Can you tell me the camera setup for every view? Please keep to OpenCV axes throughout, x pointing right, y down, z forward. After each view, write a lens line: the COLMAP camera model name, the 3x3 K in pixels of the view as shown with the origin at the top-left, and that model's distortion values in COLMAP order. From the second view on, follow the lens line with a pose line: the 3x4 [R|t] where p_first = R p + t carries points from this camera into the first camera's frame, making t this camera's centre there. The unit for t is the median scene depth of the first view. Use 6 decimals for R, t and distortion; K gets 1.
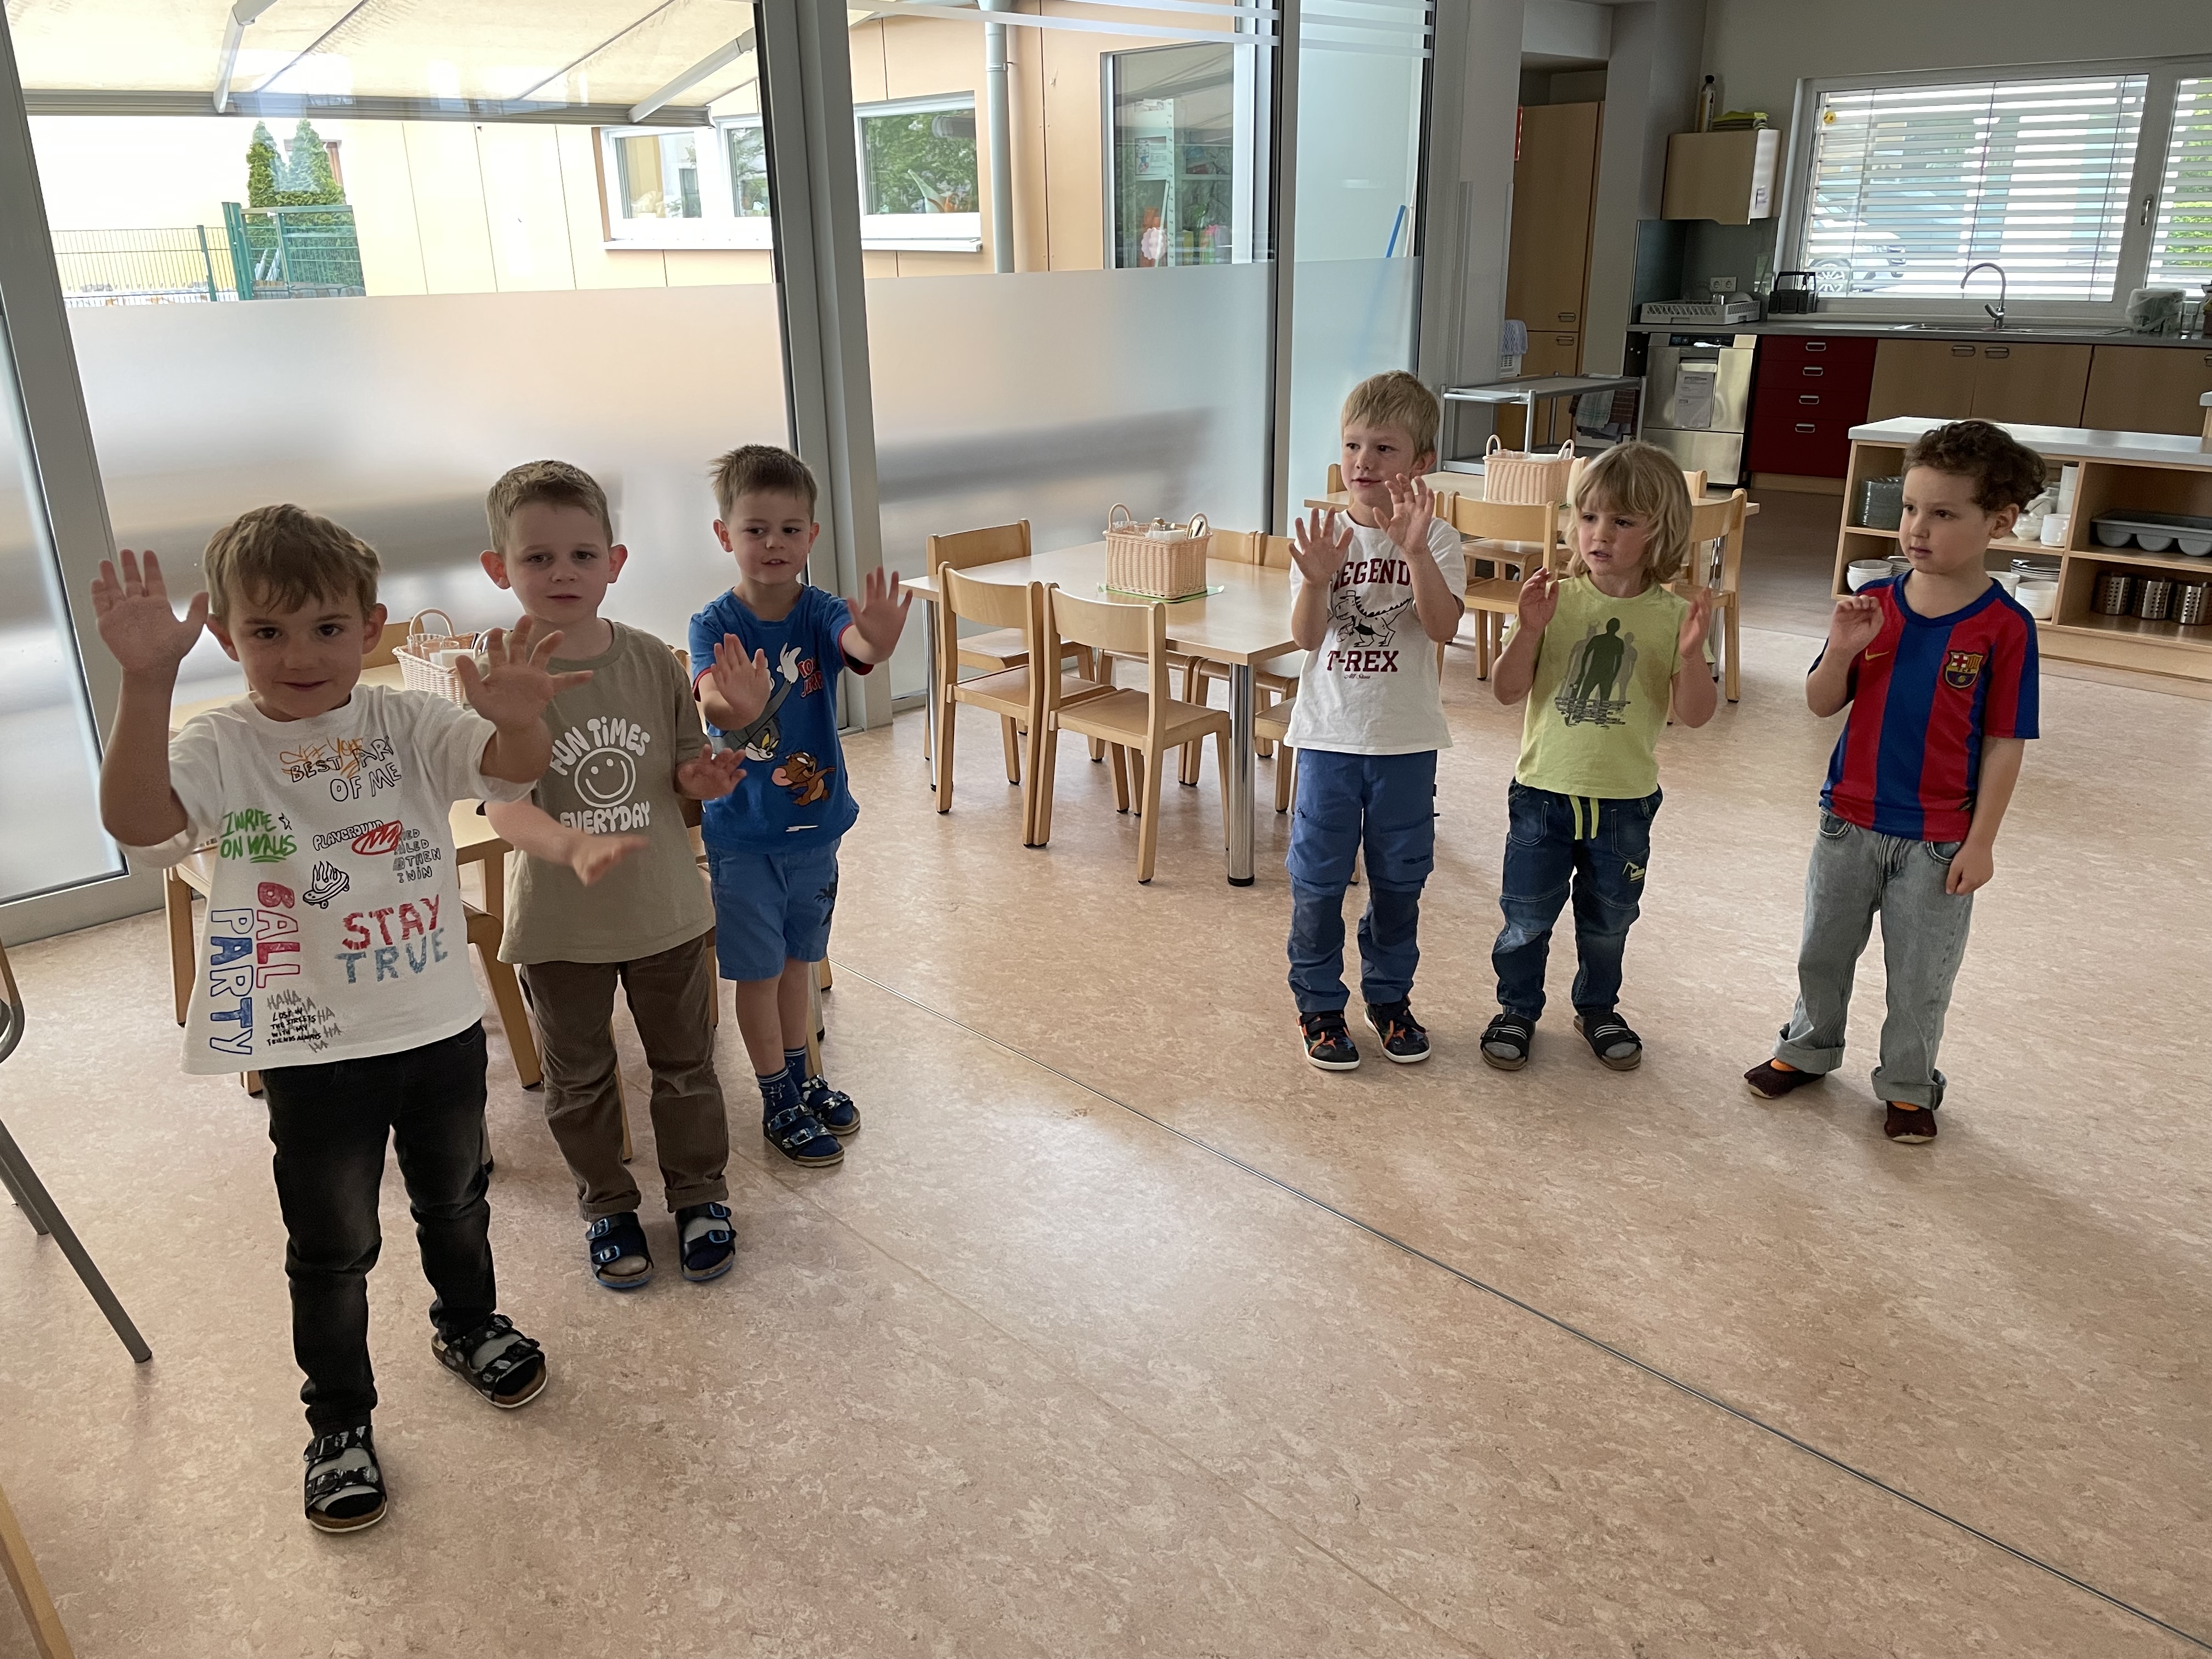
lens RADIAL K [[1657.0, 0, 1134.4], [0, 1657.0, 799.4], [0, 0, 1]] dist [0.086675, -0.104626]
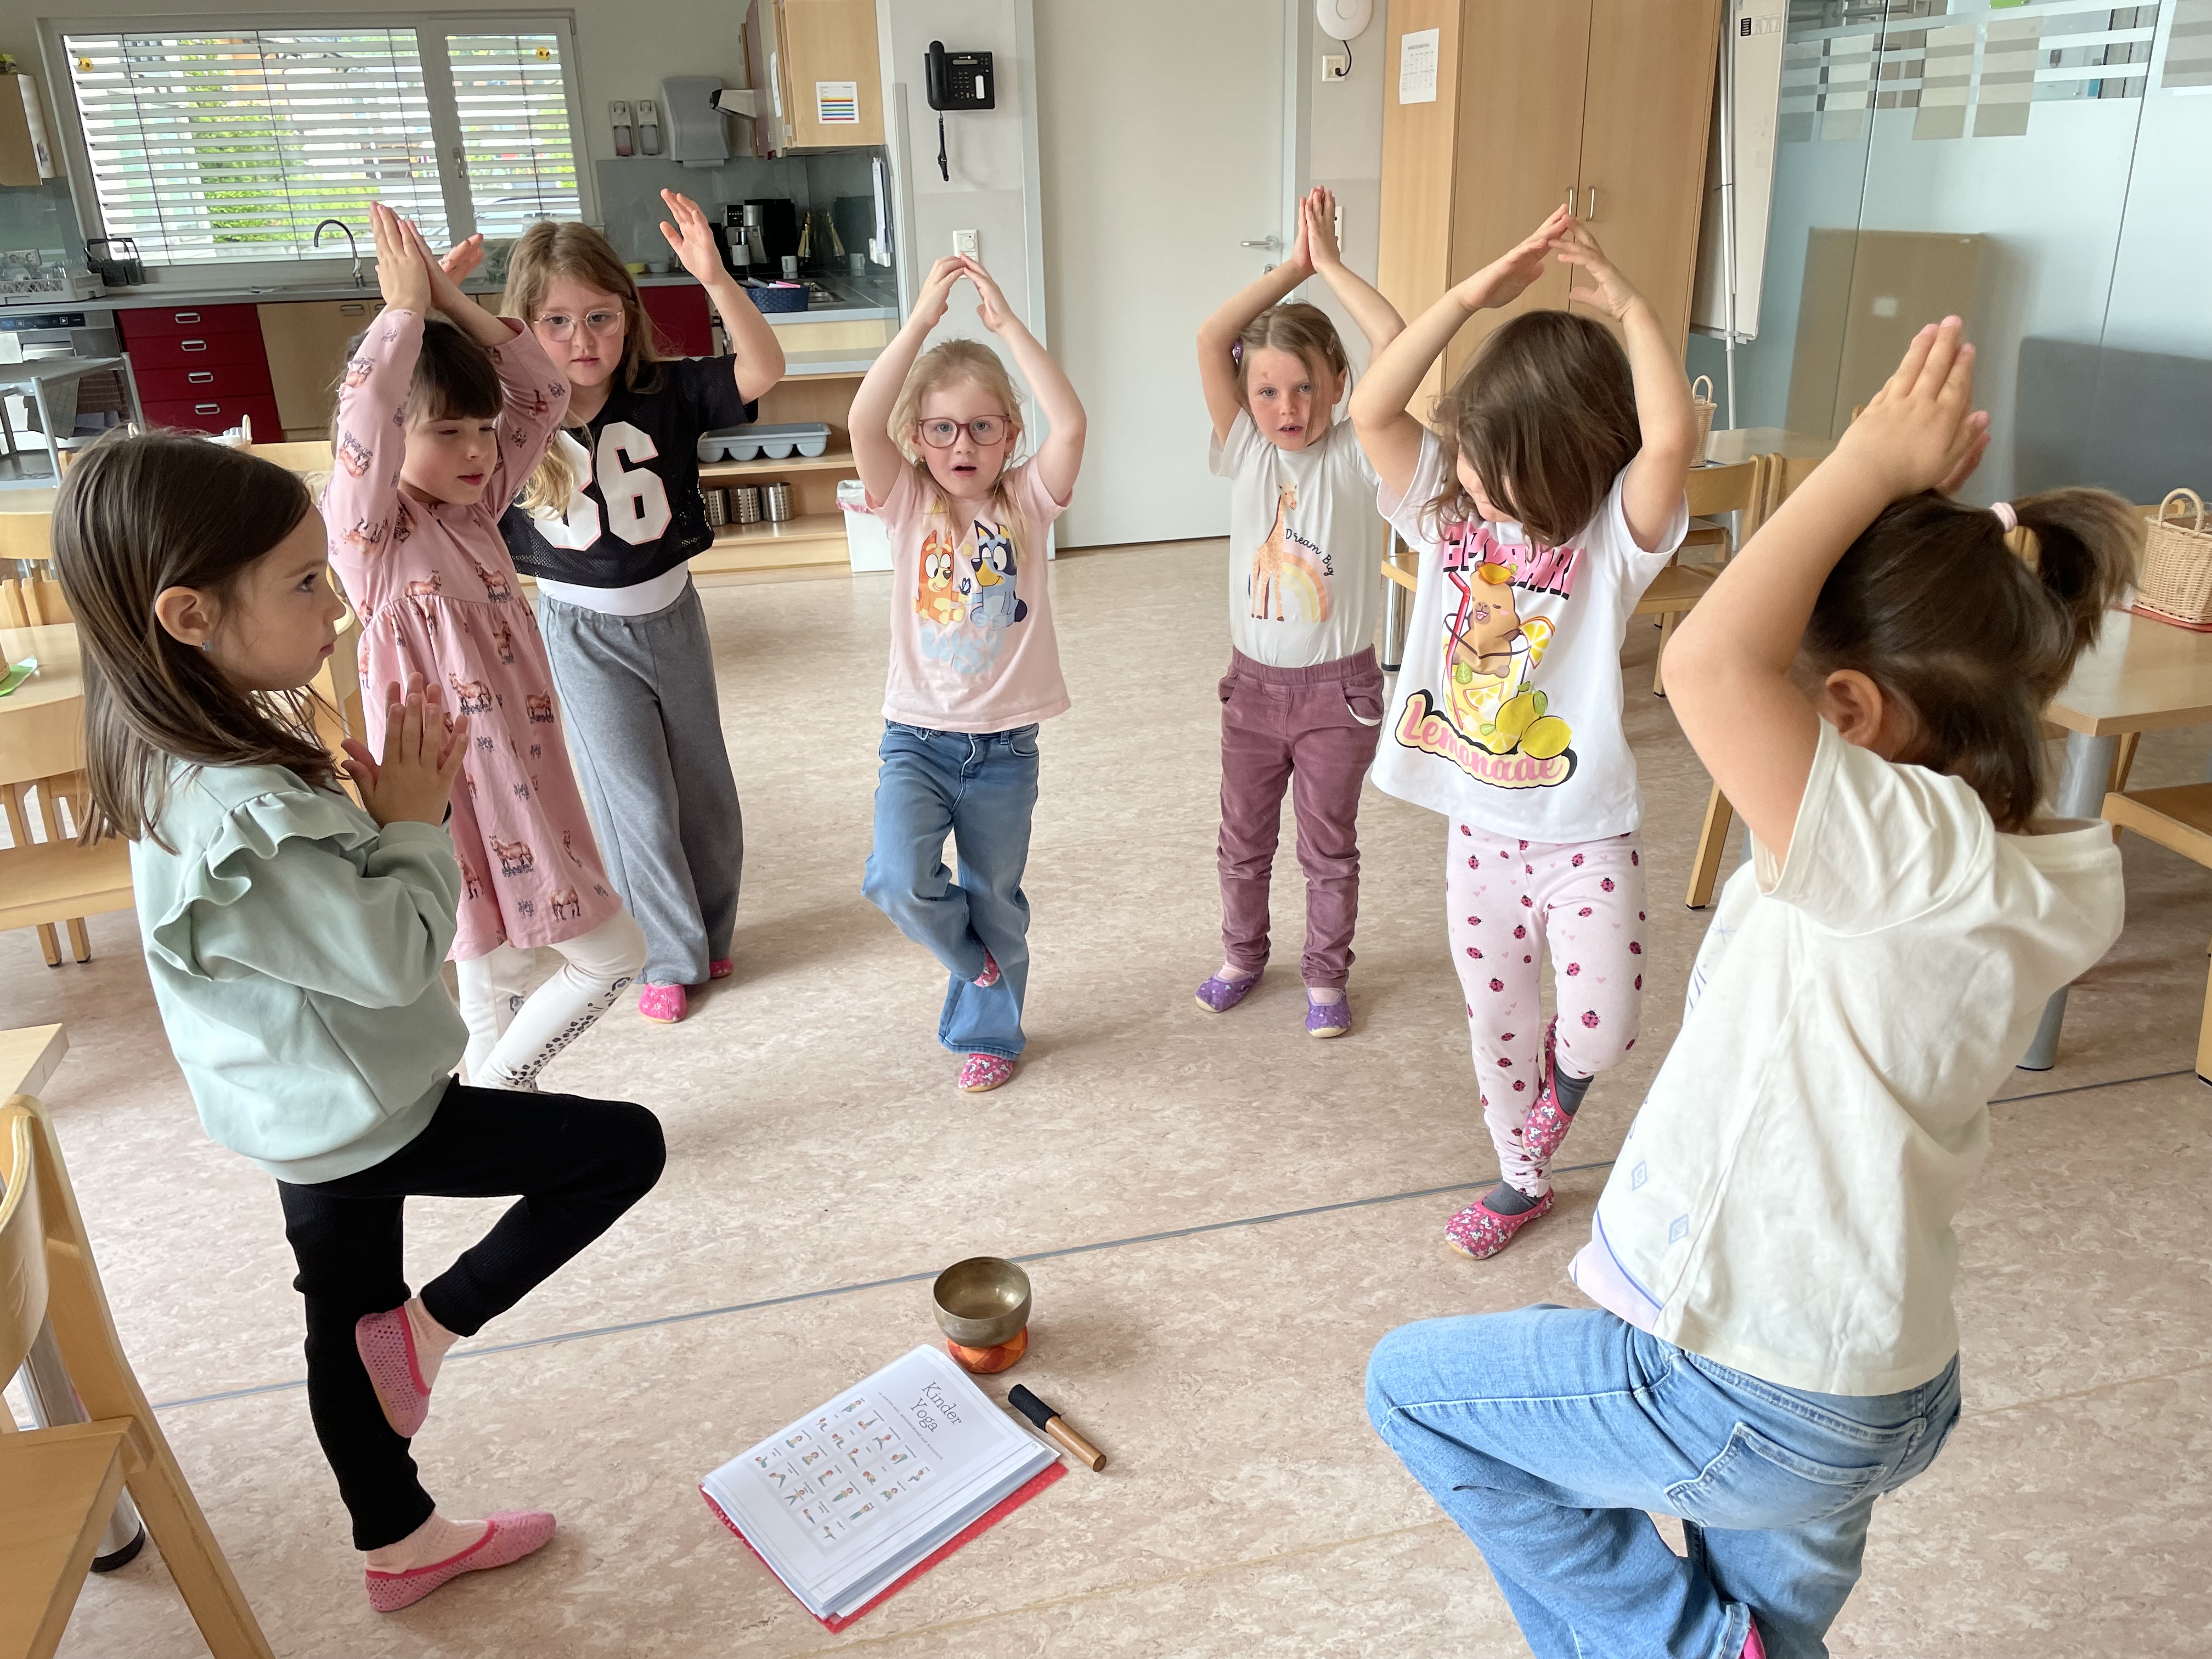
lens RADIAL K [[1647.0, 0, 1081.0], [0, 1647.0, 824.9], [0, 0, 1]] dist [0.086344, -0.107018]
pose [[0.528141, -0.316355, 0.788027, -0.136930], [0.300173, 0.937649, 0.175243, -0.029683], [-0.794332, 0.143992, 0.590172, 0.134942]]
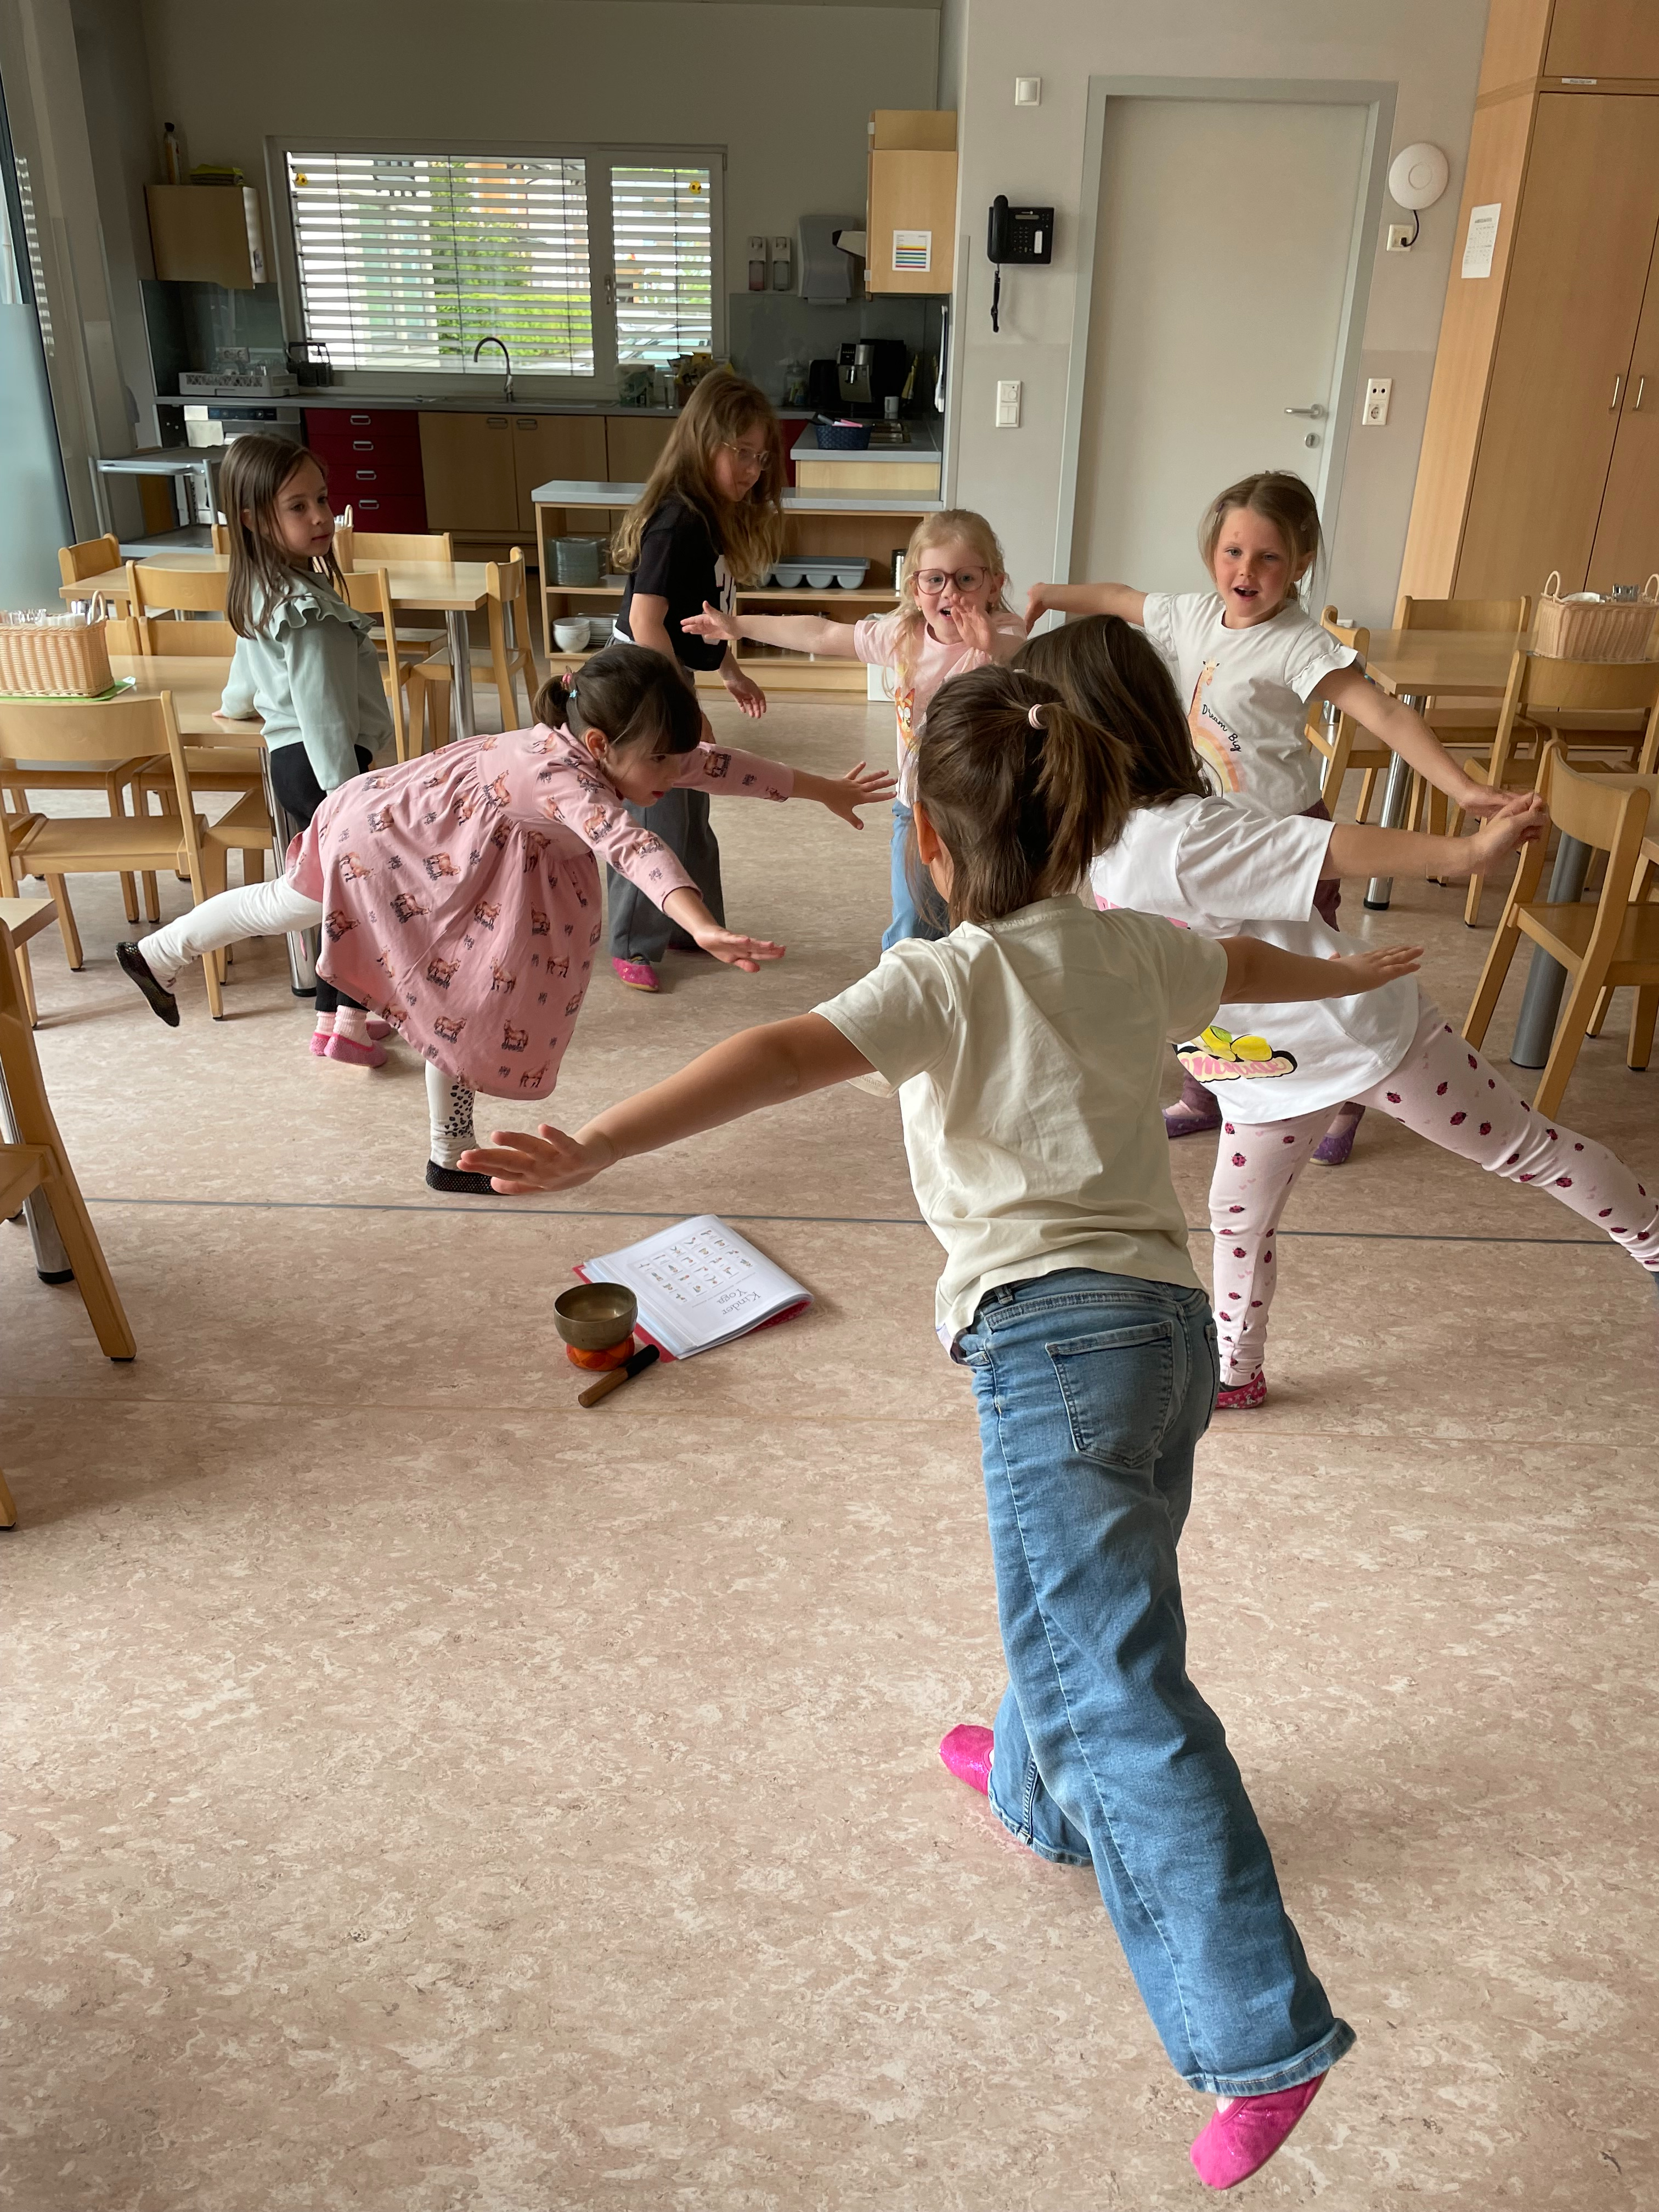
lens RADIAL K [[1643.2, 0, 834.4], [0, 1643.2, 1113.2], [0, 0, 1]] dist [0.086684, -0.105098]
pose [[0.721548, -0.277332, 0.634394, -0.146954], [0.199639, 0.960692, 0.192911, -0.004495], [-0.662958, -0.012545, 0.748552, 0.052396]]
